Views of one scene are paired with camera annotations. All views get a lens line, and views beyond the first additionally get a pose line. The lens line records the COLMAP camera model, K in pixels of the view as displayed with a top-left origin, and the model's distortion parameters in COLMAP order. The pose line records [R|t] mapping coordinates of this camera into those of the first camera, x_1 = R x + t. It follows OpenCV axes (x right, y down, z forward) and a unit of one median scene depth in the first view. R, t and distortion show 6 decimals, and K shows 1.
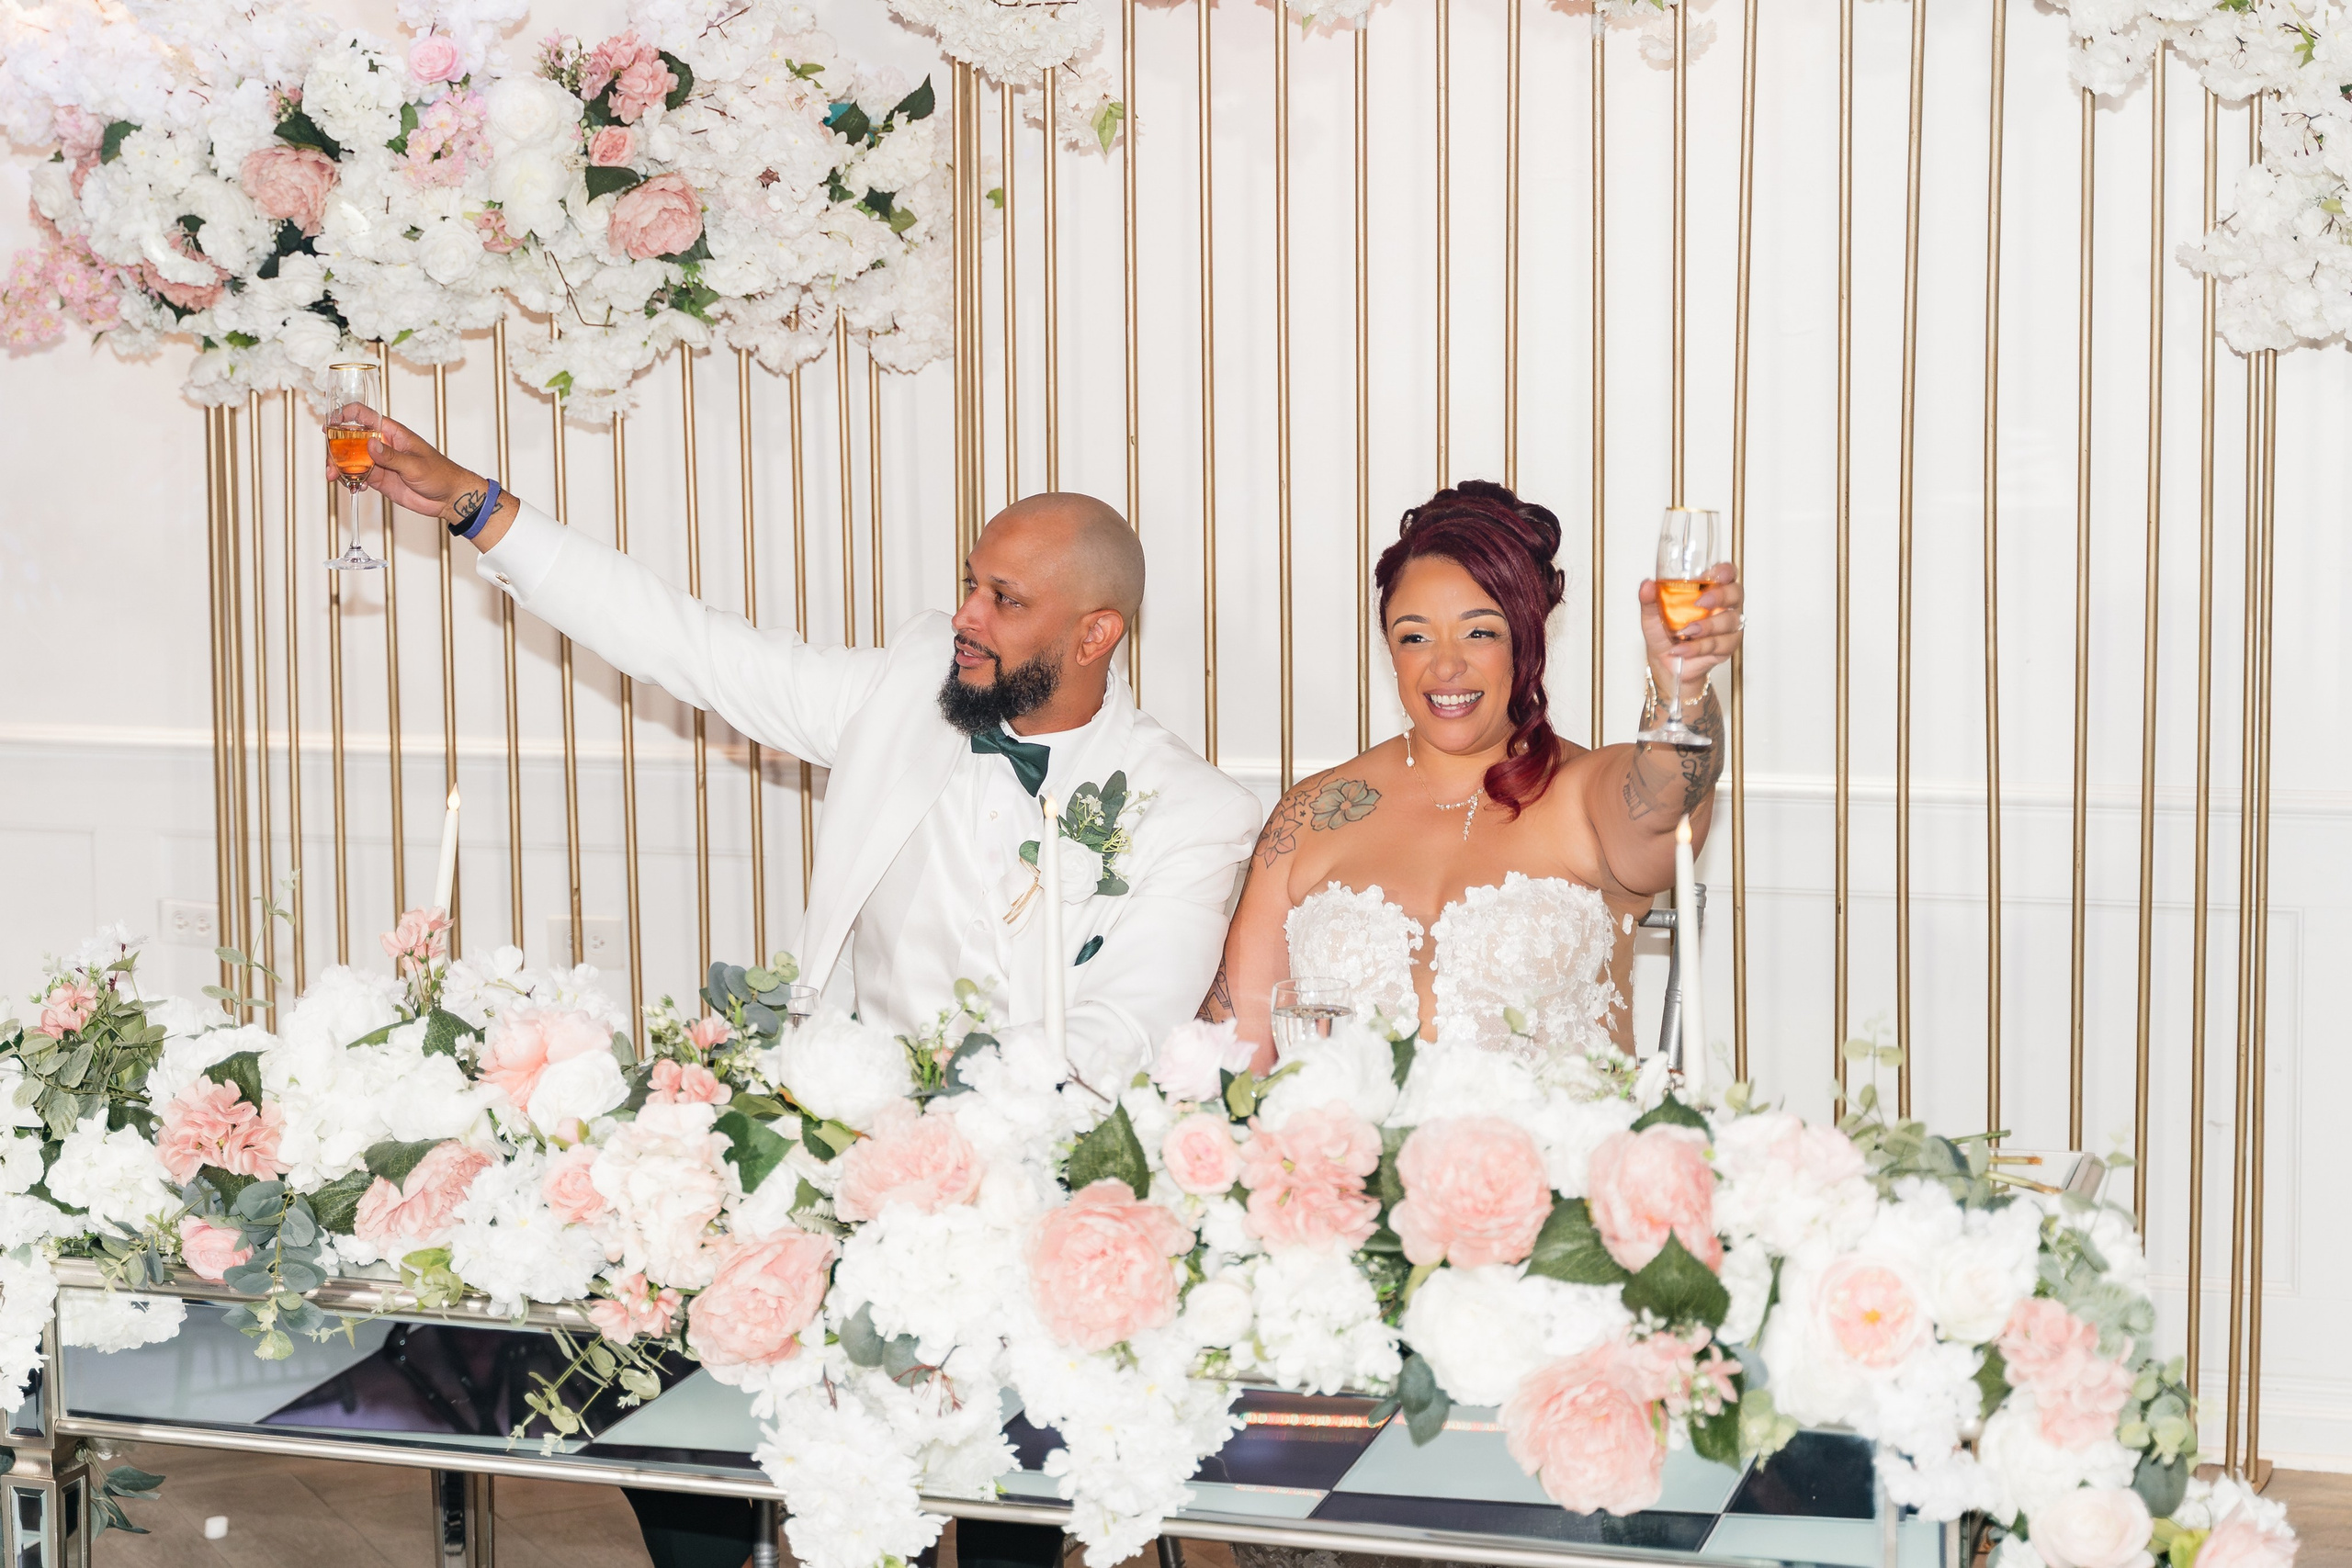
lens RADIAL K [[4148.2, 0, 1175.7], [0, 4148.2, 632.4], [0, 0, 1]] dist [-0.000251, 0.013712]
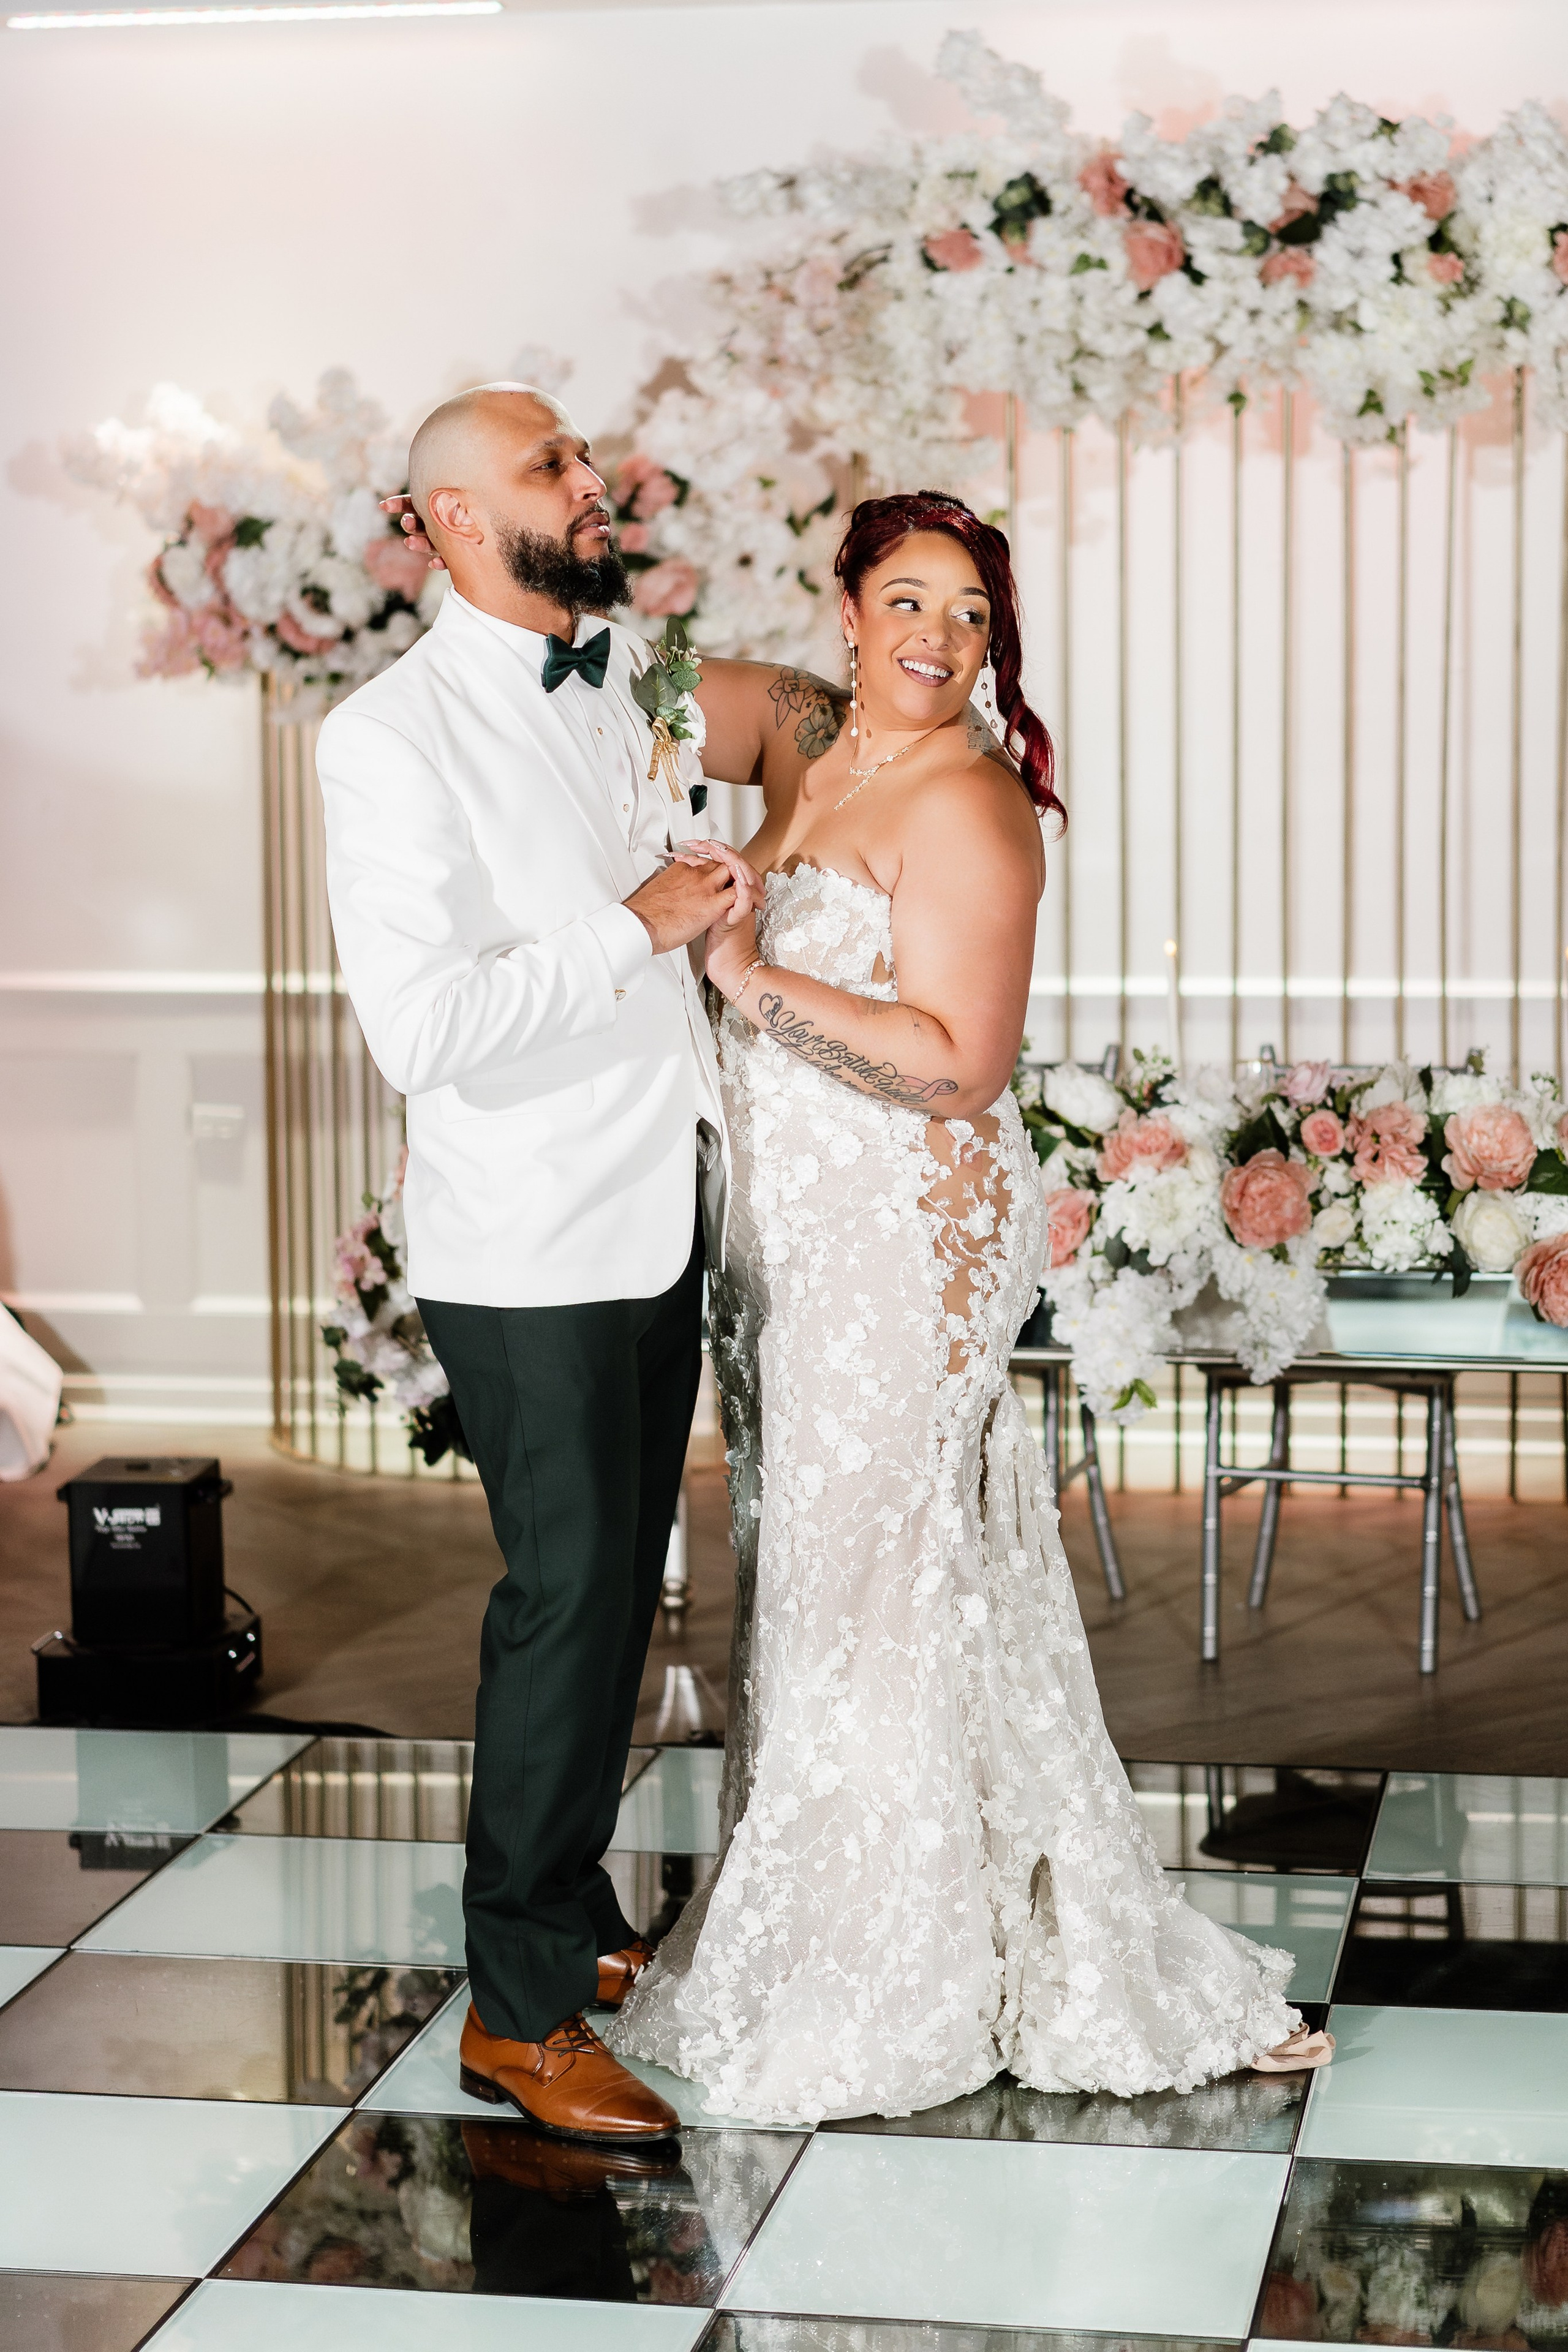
lens RADIAL K [[3997.6, 0, 952.4], [0, 3997.6, 1016.0], [0, 0, 1]] dist [0.016527, -0.087605]
pose [[0.990416, -0.011536, 0.137632, -0.365924], [0.011302, 0.999933, 0.002477, 0.071450], [-0.137651, -0.000898, 0.990480, -0.595312]]
